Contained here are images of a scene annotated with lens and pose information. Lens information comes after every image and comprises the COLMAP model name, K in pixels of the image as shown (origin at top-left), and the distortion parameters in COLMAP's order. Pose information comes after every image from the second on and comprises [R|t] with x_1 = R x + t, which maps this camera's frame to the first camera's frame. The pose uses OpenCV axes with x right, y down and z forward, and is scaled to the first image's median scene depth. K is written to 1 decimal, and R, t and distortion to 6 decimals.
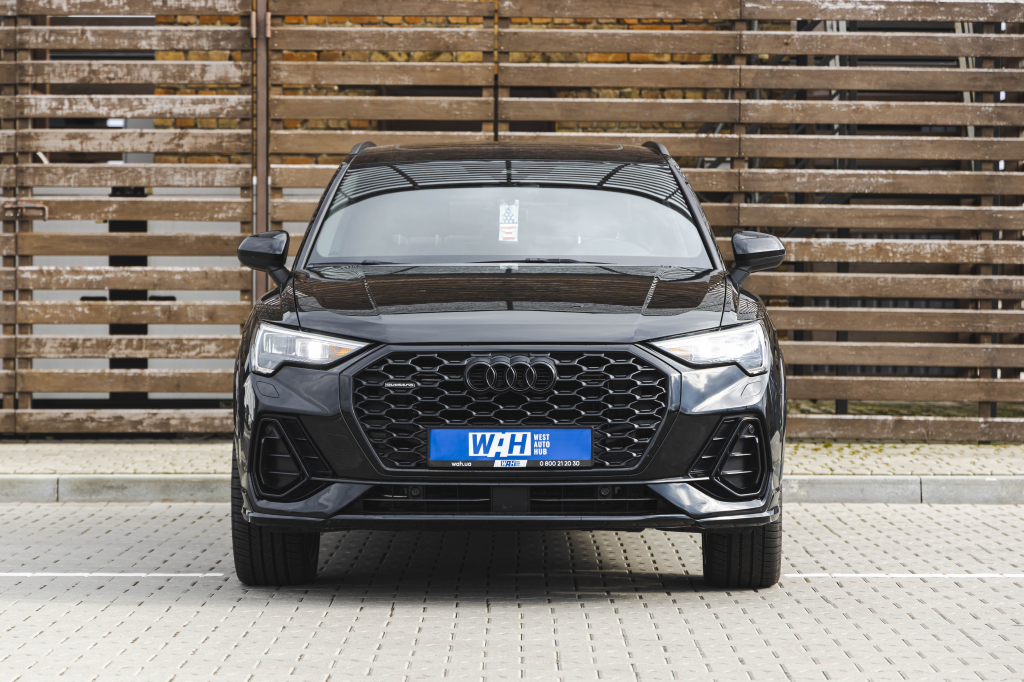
lens RADIAL K [[3085.0, 0, 513.0], [0, 3085.0, 348.1], [0, 0, 1]] dist [-0.072366, 0.000000]
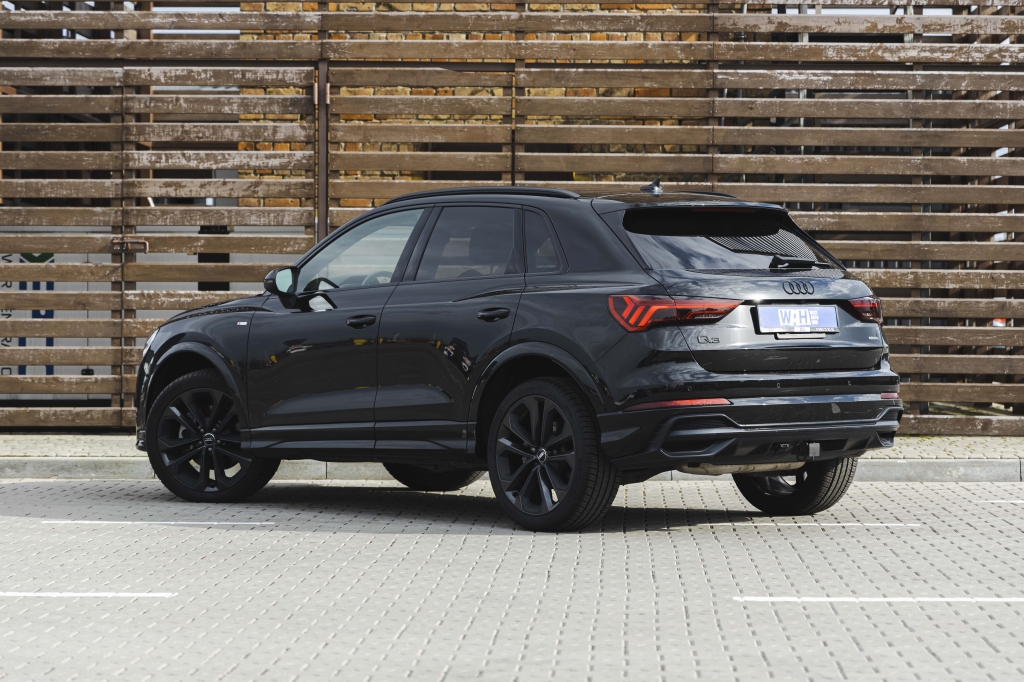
lens RADIAL K [[3085.0, 0, 516.2], [0, 3085.0, 331.9], [0, 0, 1]] dist [-0.072366, 0.000000]
pose [[0.999400, 0.000635, -0.034643, 0.038091], [-0.001196, 0.999869, -0.016161, 0.009651], [0.034629, 0.016192, 0.999269, -0.221431]]
